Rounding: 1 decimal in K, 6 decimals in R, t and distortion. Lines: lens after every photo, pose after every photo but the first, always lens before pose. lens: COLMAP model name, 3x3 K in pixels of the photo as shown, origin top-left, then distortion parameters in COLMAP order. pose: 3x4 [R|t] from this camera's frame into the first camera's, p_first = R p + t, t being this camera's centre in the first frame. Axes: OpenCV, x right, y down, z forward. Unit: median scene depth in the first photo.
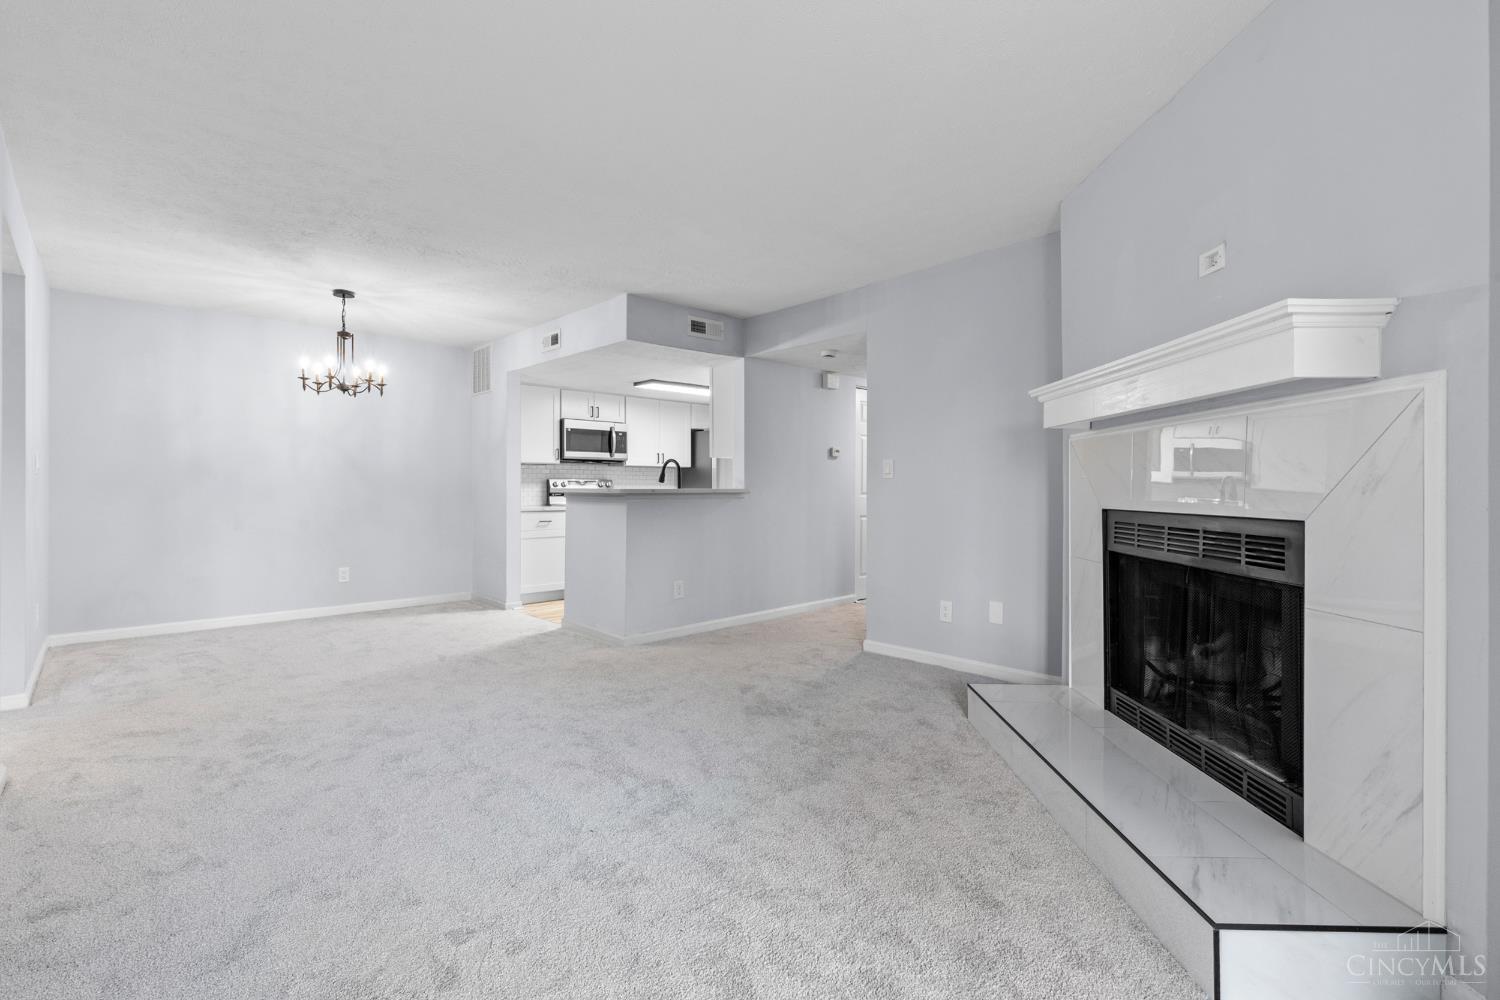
lens RADIAL K [[670.2, 0, 751.3], [0, 670.2, 488.8], [0, 0, 1]] dist [0.005400, -0.000392]
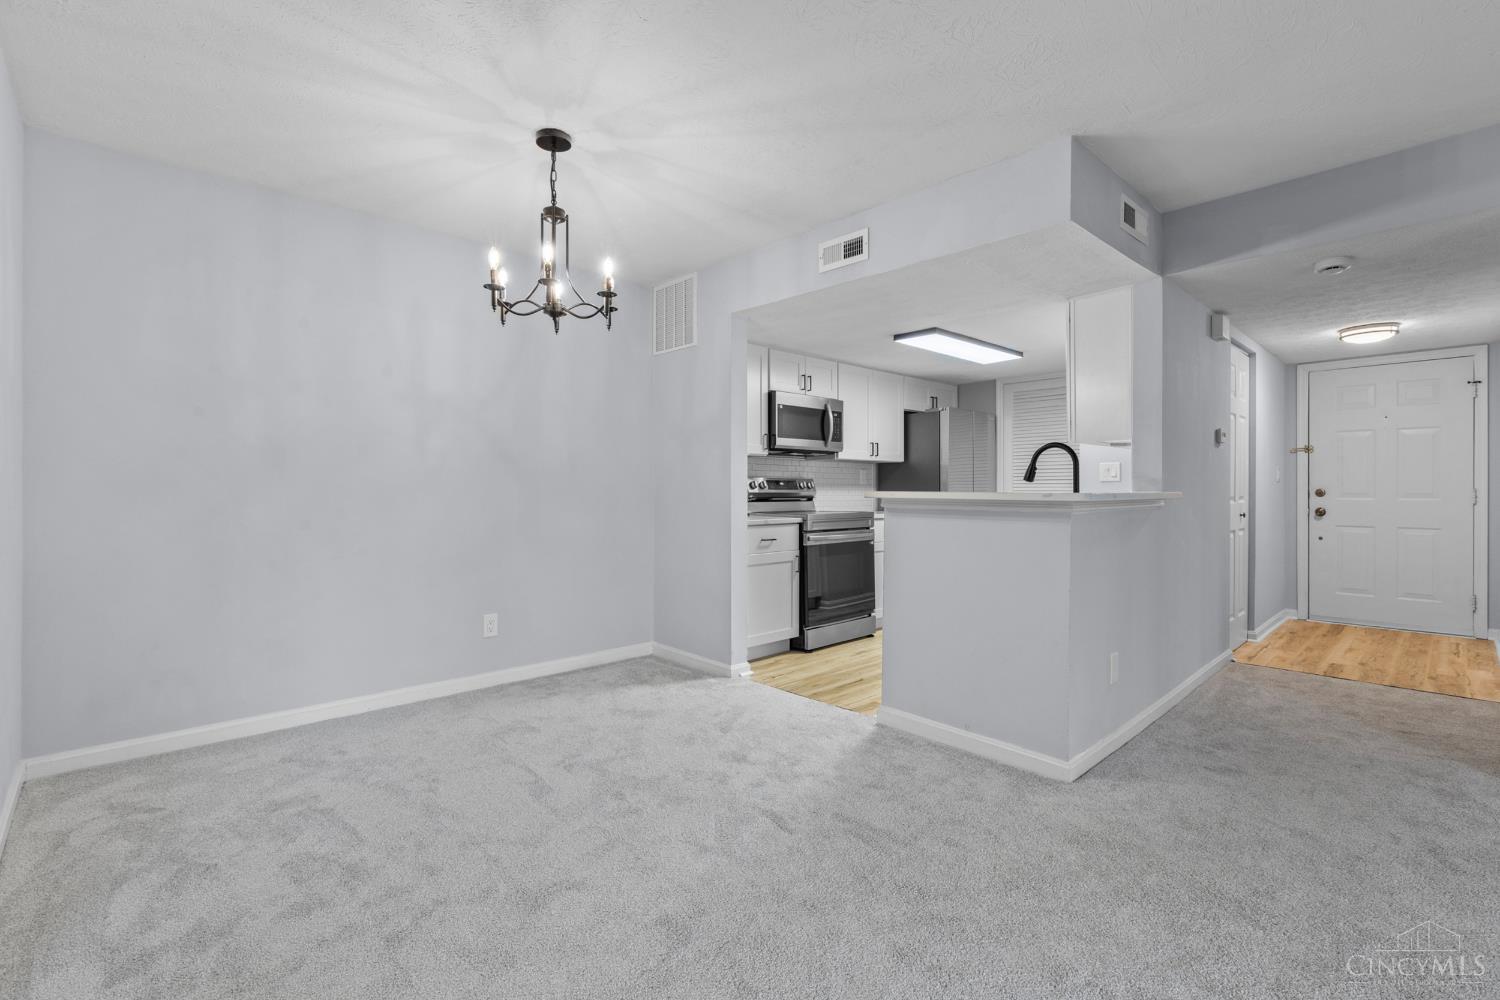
lens RADIAL K [[670.2, 0, 751.3], [0, 670.2, 488.8], [0, 0, 1]] dist [0.005400, -0.000392]
pose [[0.999976, -0.000662, -0.006902, -0.312489], [0.000653, 0.999999, -0.001236, -0.001984], [0.006902, 0.001232, 0.999975, 0.317801]]
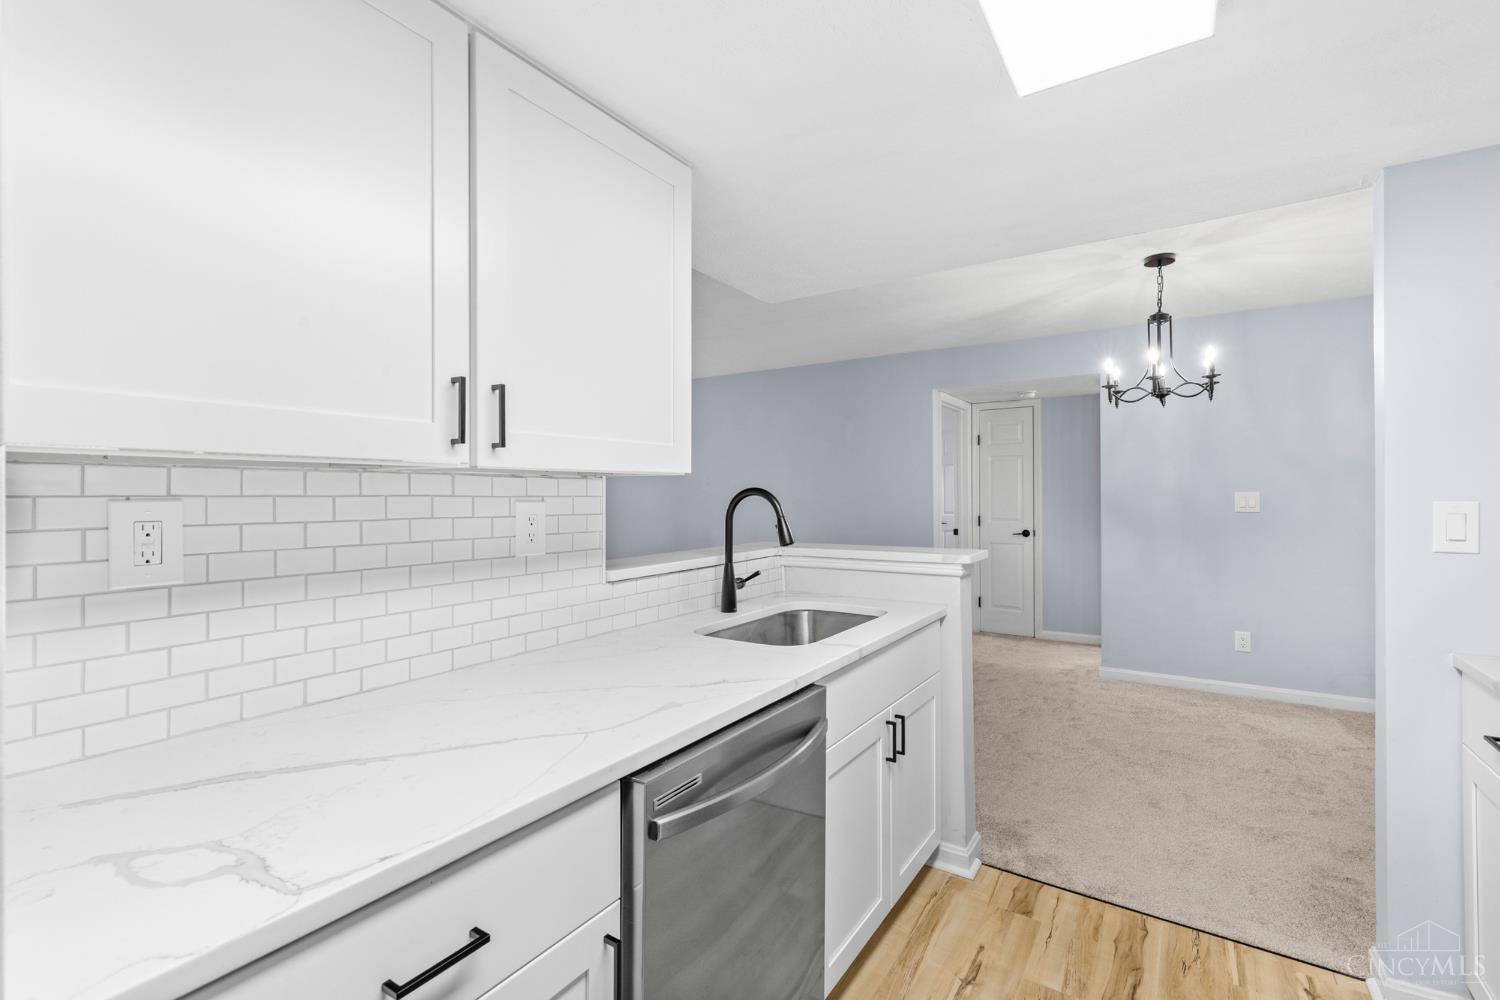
lens RADIAL K [[674.1, 0, 744.8], [0, 674.1, 491.7], [0, 0, 1]] dist [0.005148, -0.000304]
pose [[-0.974771, 0.002286, -0.223194, -0.017422], [0.002974, 0.999992, -0.002749, -0.034024], [0.223185, -0.003343, -0.974770, 1.131747]]
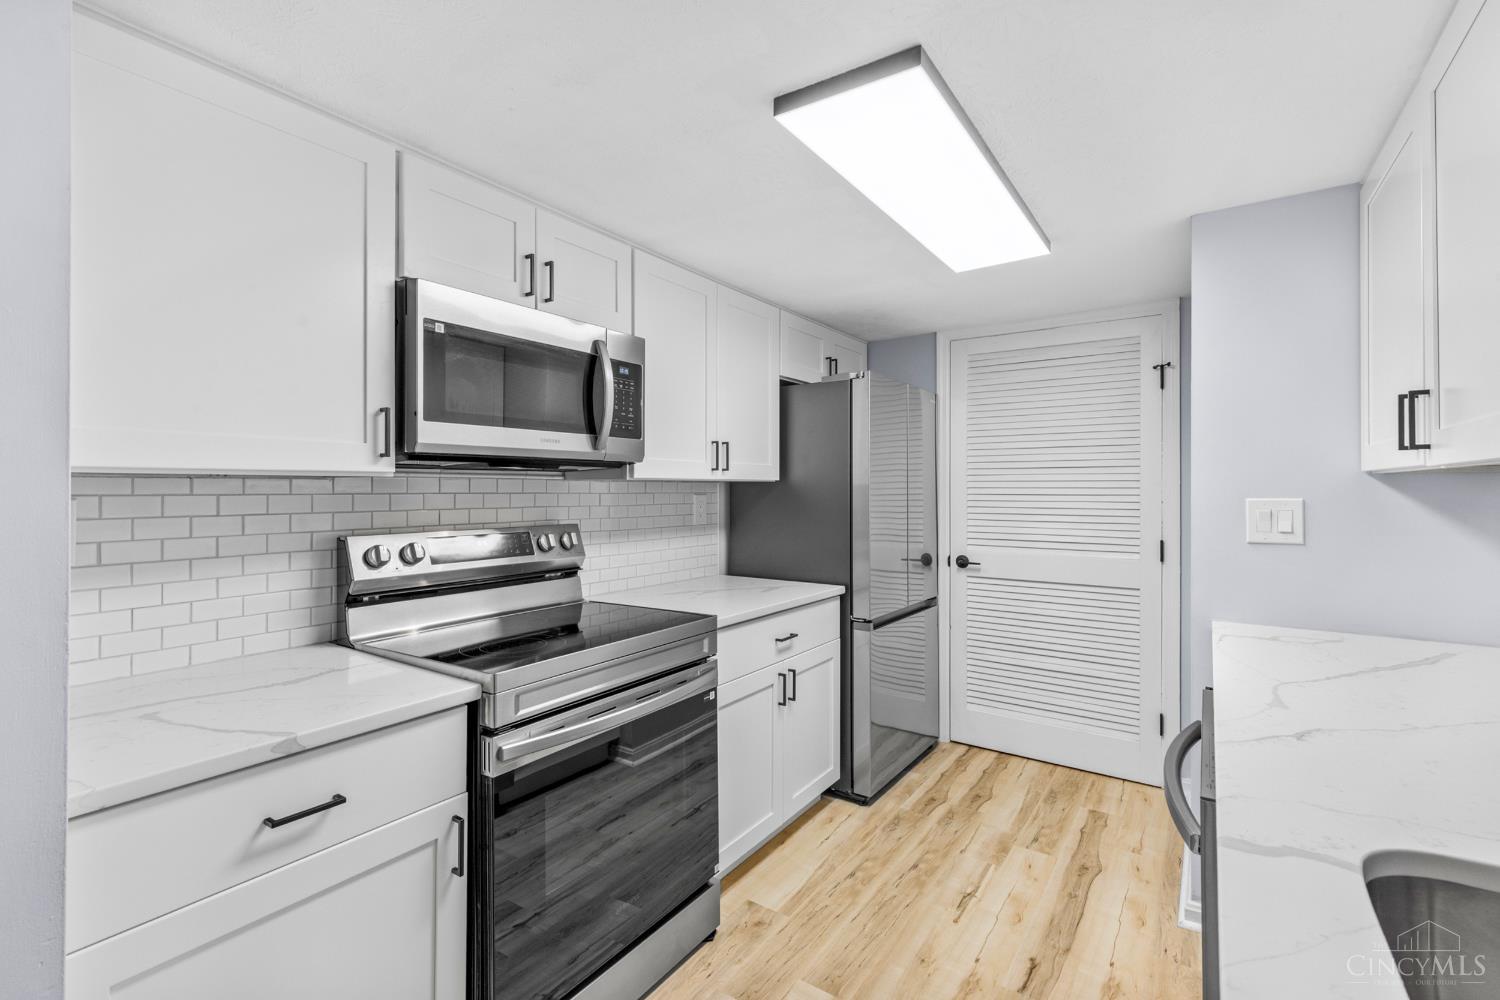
lens RADIAL K [[670.2, 0, 751.3], [0, 670.2, 488.8], [0, 0, 1]] dist [0.005400, -0.000392]
pose [[0.978106, 0.000747, 0.208107, -0.224883], [-0.000922, 0.999999, 0.000747, -0.034557], [-0.208107, -0.000923, 0.978106, 0.788361]]
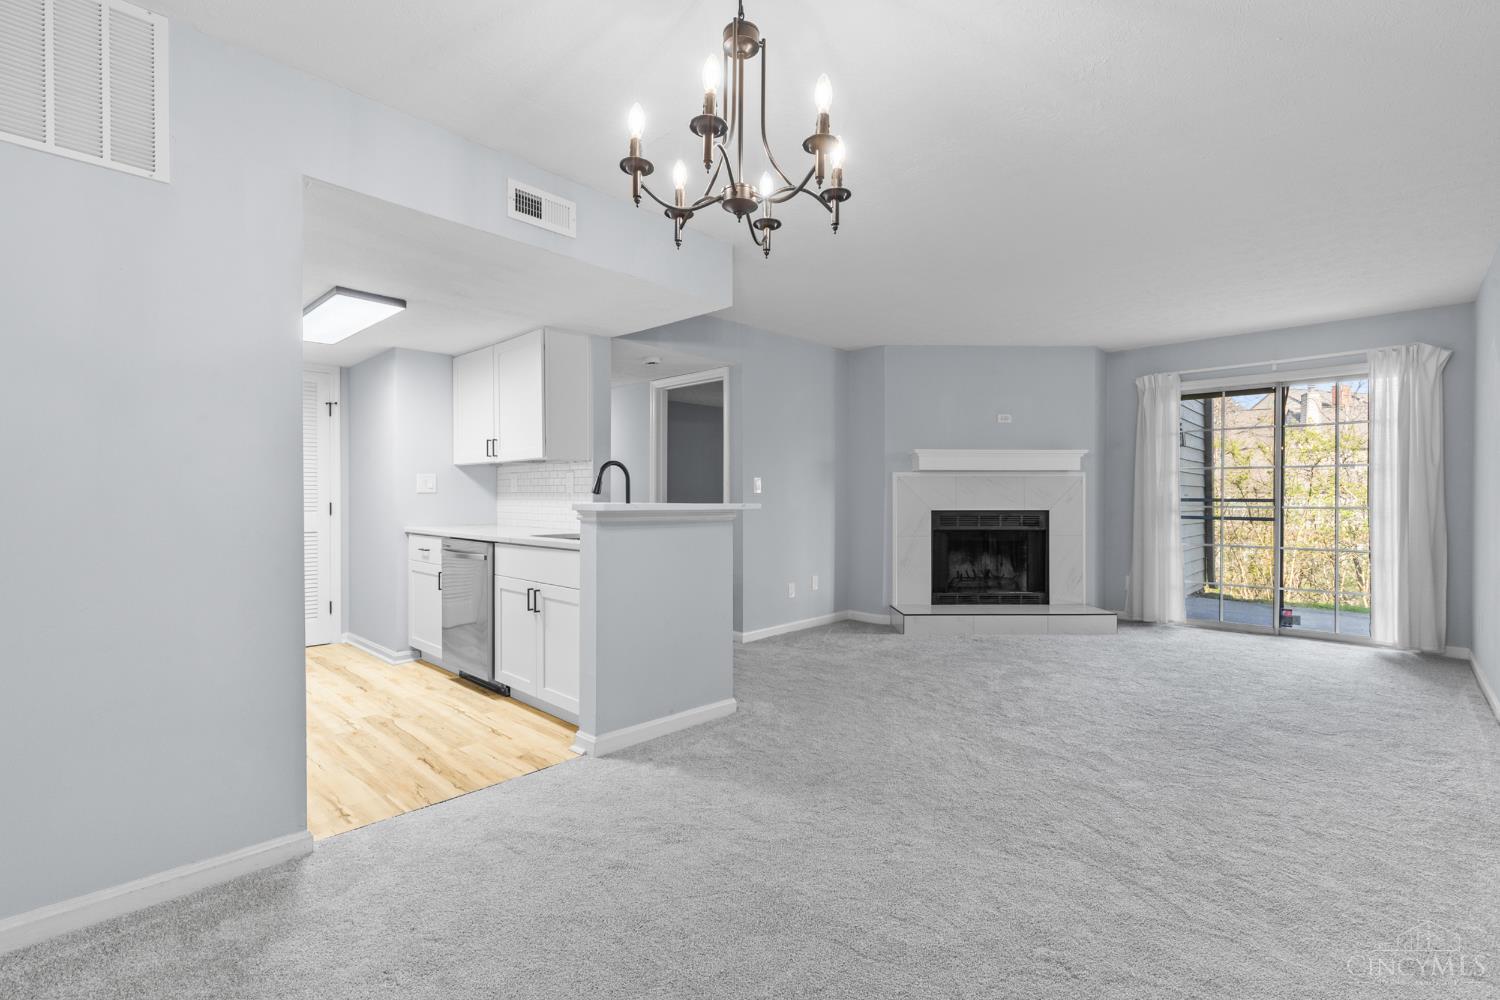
lens RADIAL K [[668.5, 0, 743.3], [0, 668.5, 503.2], [0, 0, 1]] dist [0.000550, -0.000138]
pose [[-0.040609, -0.007649, 0.999146, -0.663240], [0.001503, 0.999969, 0.007716, -0.004342], [-0.999174, 0.001815, -0.040596, 0.718775]]
